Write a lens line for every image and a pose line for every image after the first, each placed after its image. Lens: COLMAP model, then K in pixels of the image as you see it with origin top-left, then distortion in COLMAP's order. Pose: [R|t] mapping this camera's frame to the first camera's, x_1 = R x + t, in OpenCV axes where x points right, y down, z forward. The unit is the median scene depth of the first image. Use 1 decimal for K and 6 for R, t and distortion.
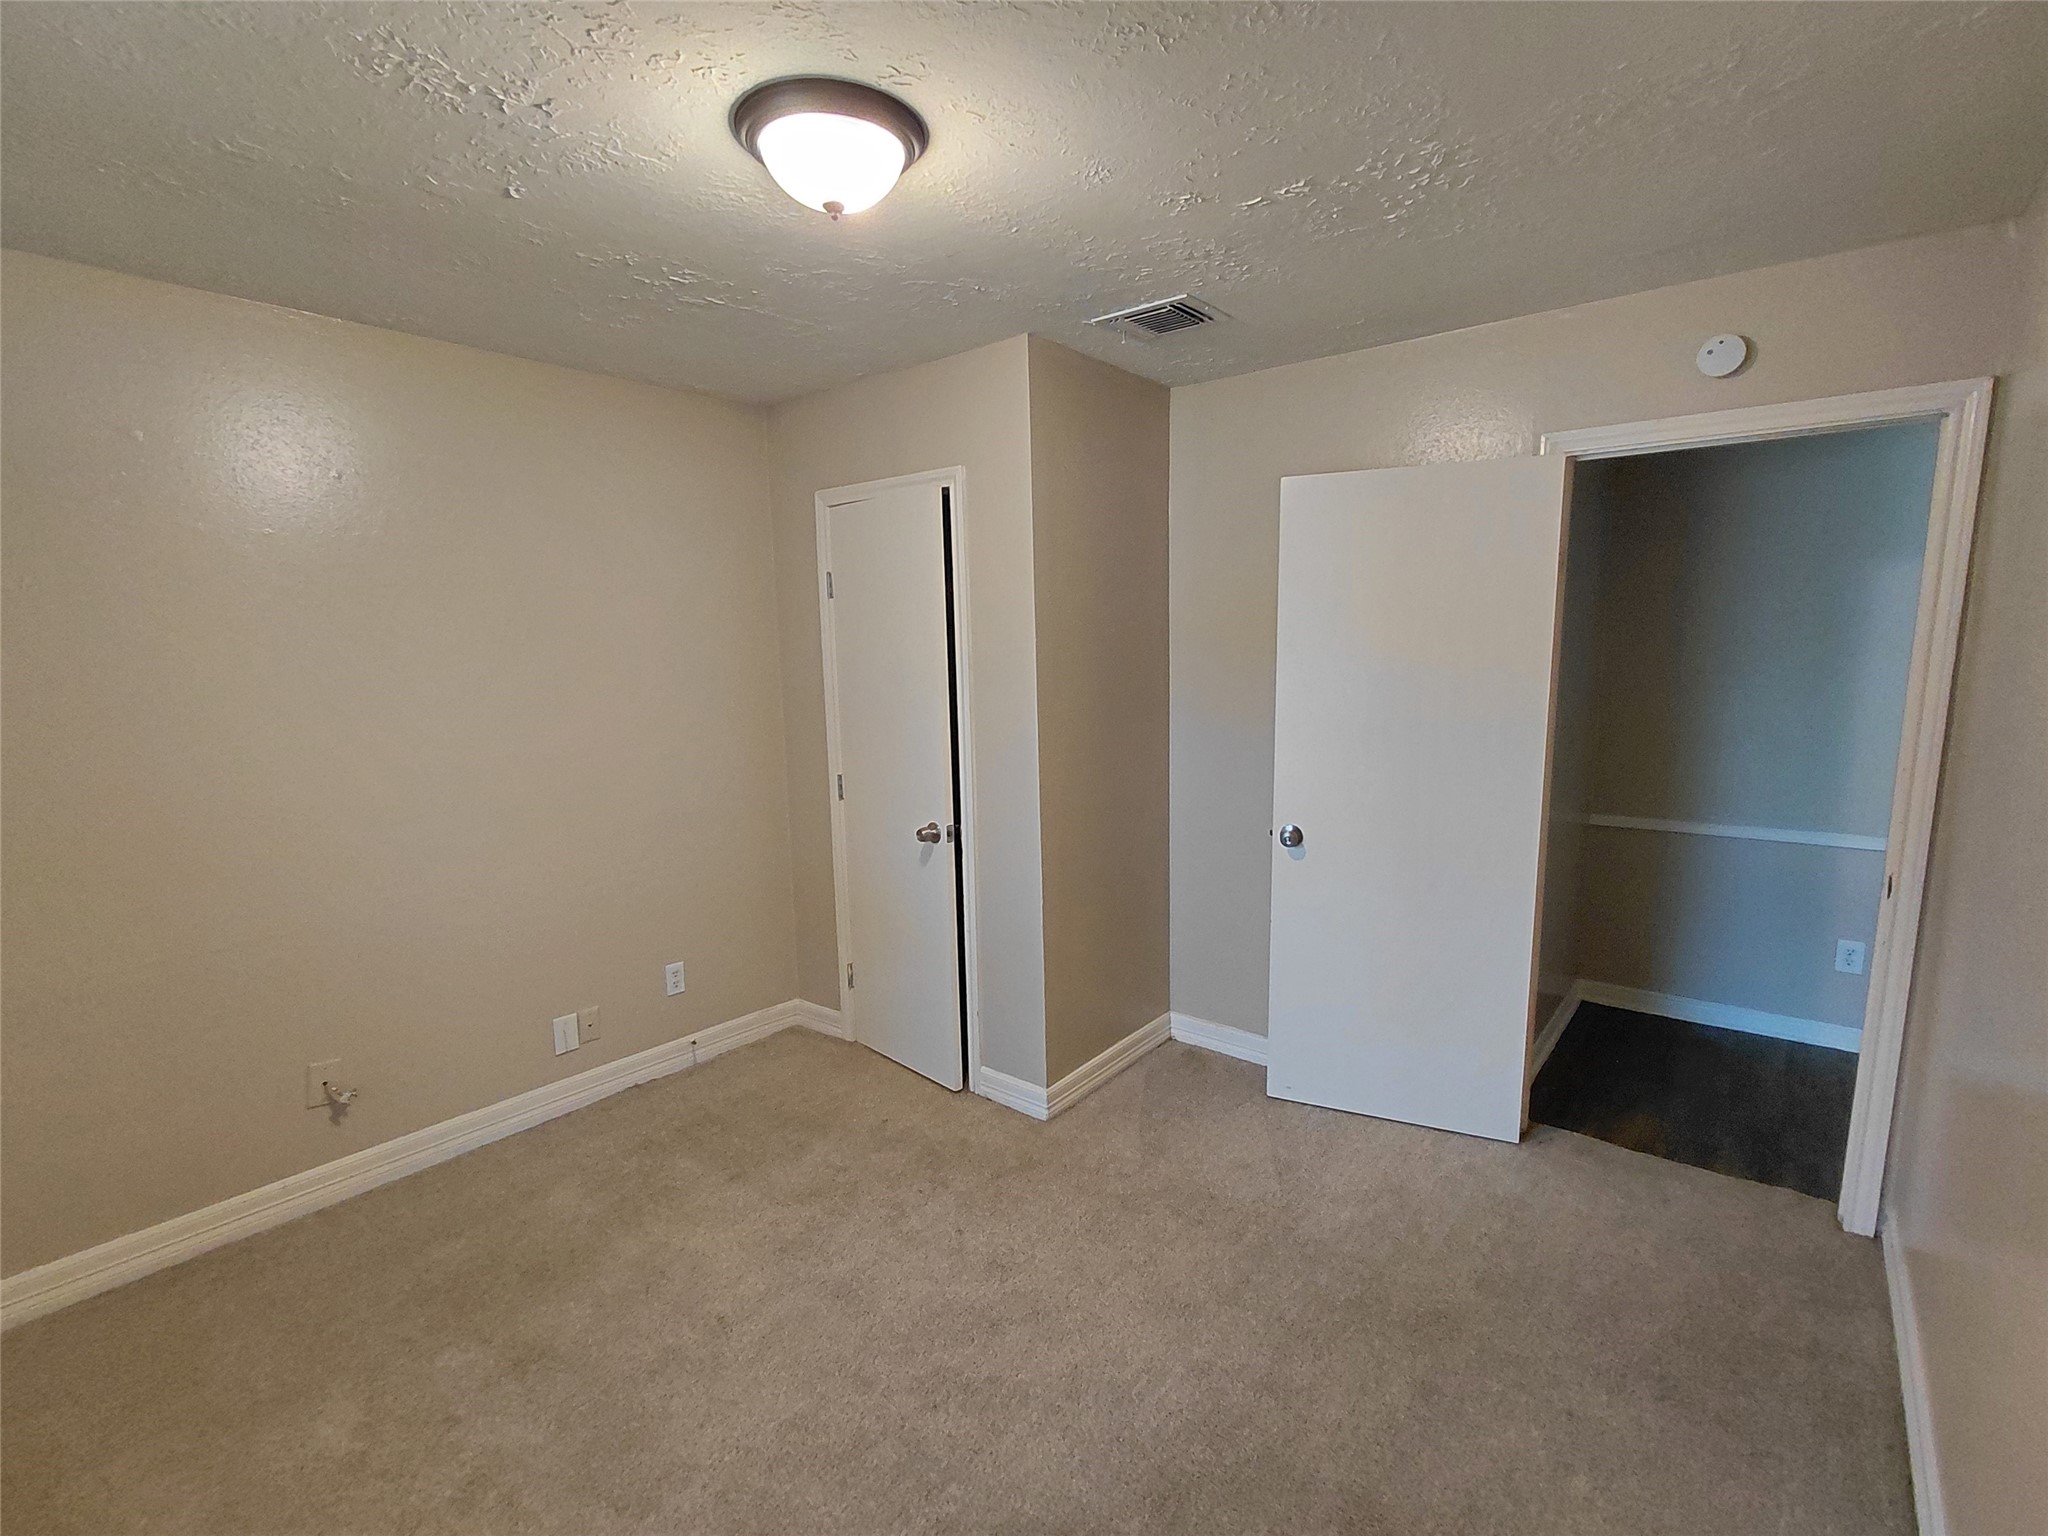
lens RADIAL K [[950.4, 0, 1015.8], [0, 950.4, 775.4], [0, 0, 1]] dist [0.004629, -0.000226]
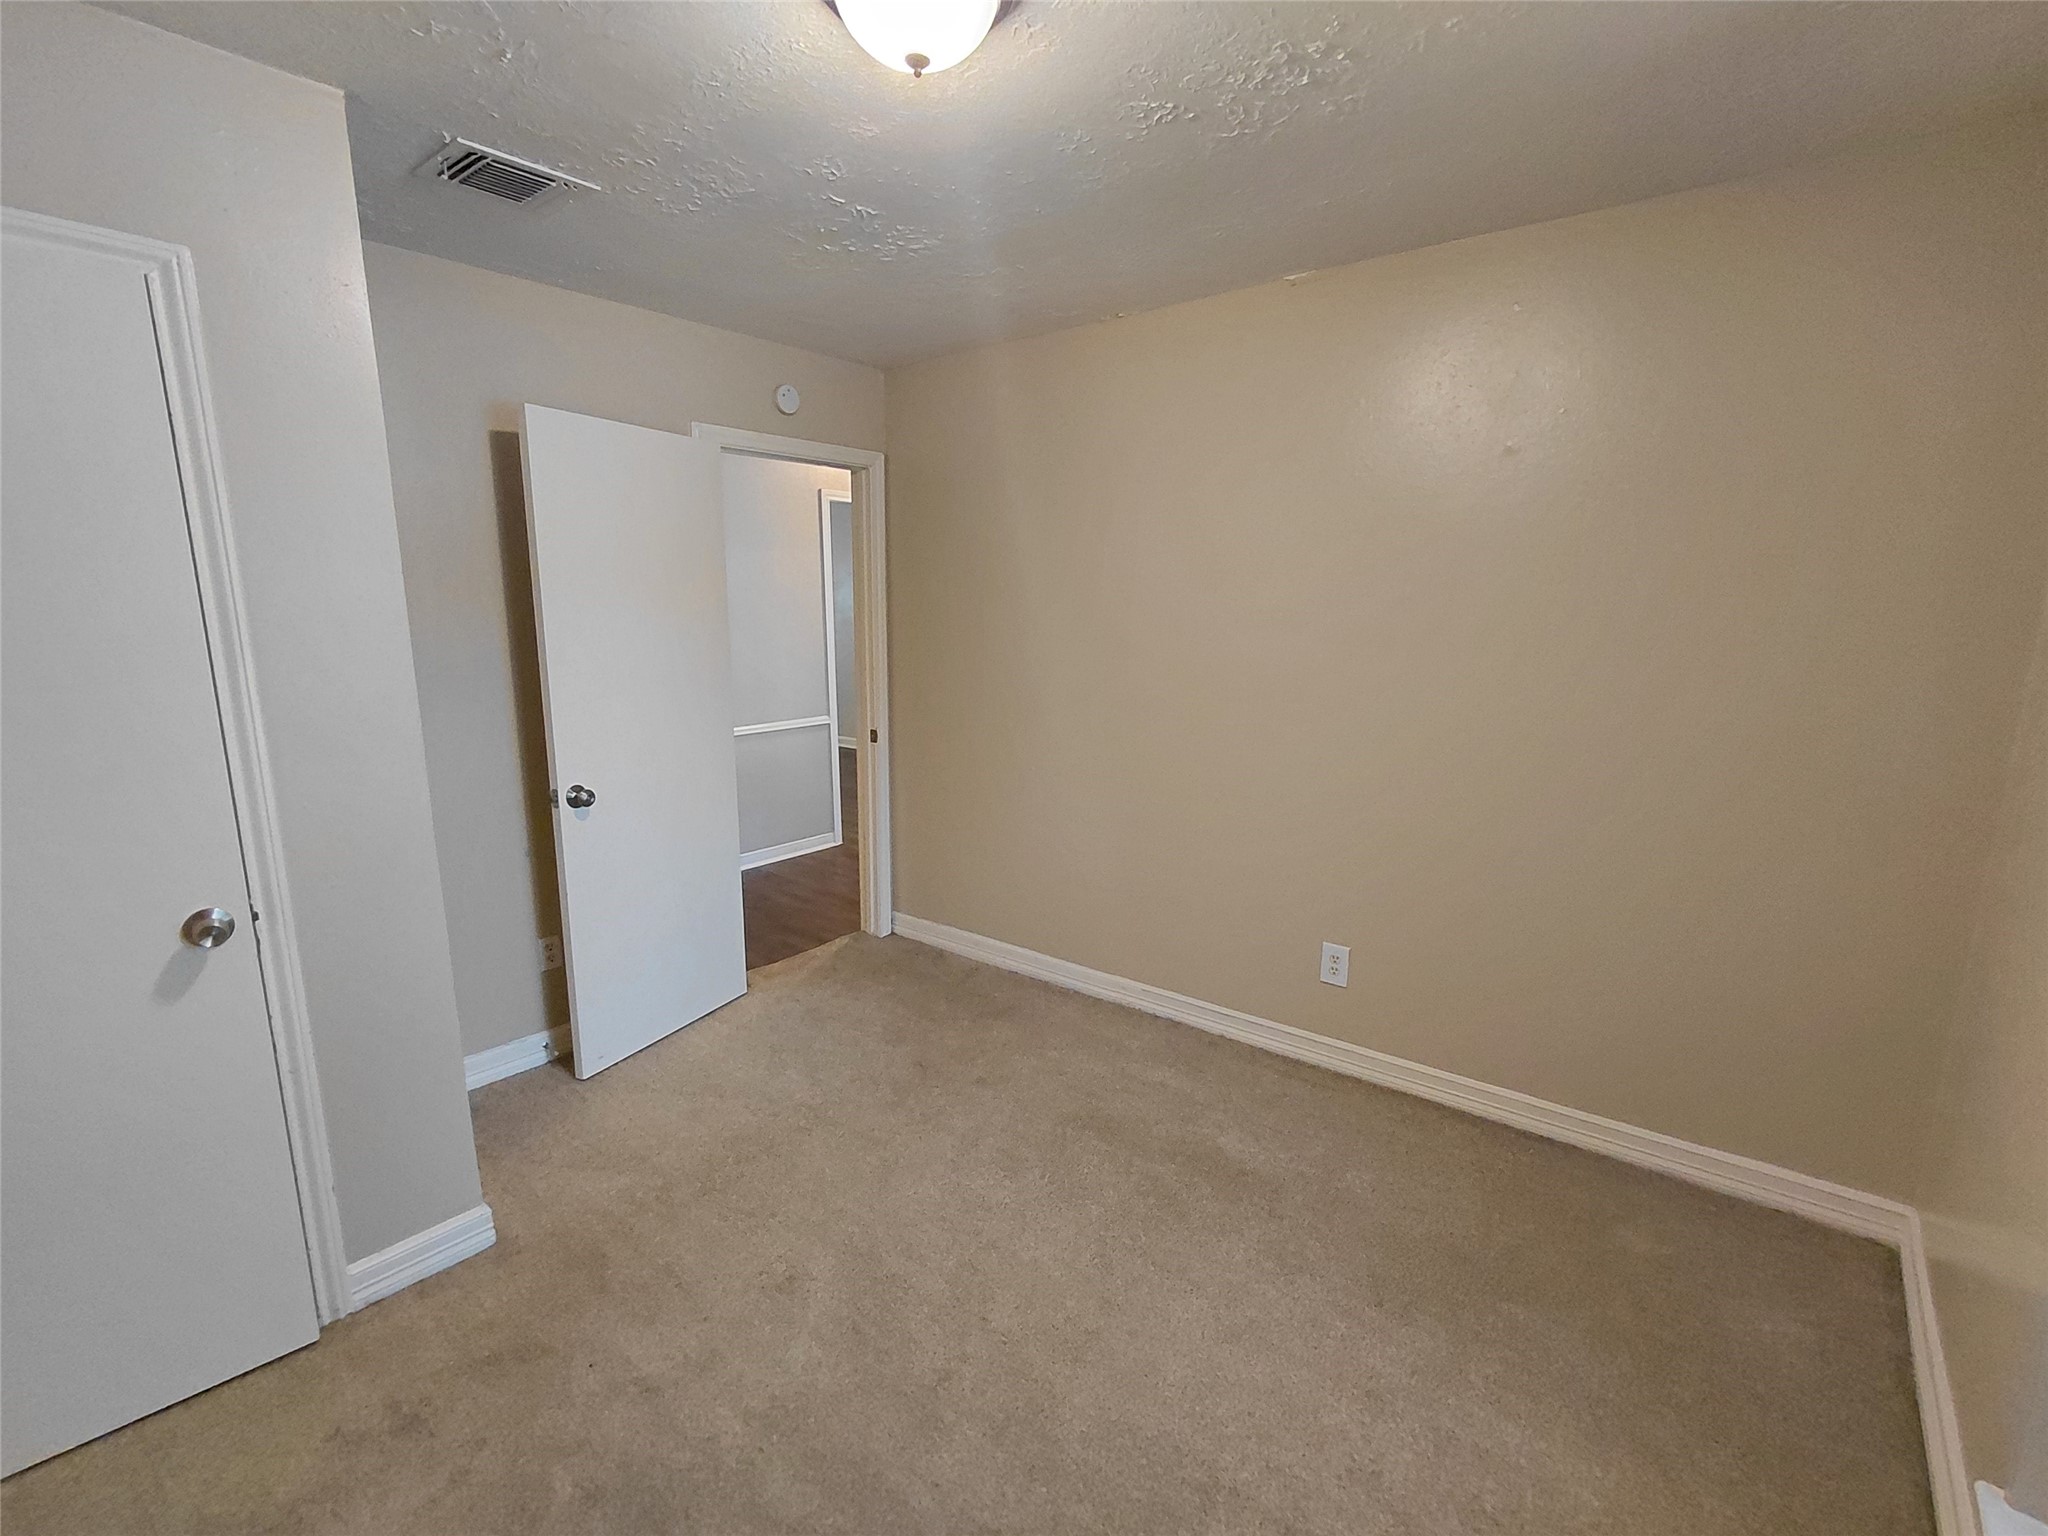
lens RADIAL K [[950.4, 0, 1017.4], [0, 950.4, 776.3], [0, 0, 1]] dist [0.004629, -0.000226]
pose [[0.001277, -0.172390, 0.985028, -0.685925], [0.131098, 0.976556, 0.170737, -0.064418], [-0.991369, 0.128917, 0.023847, 0.585364]]
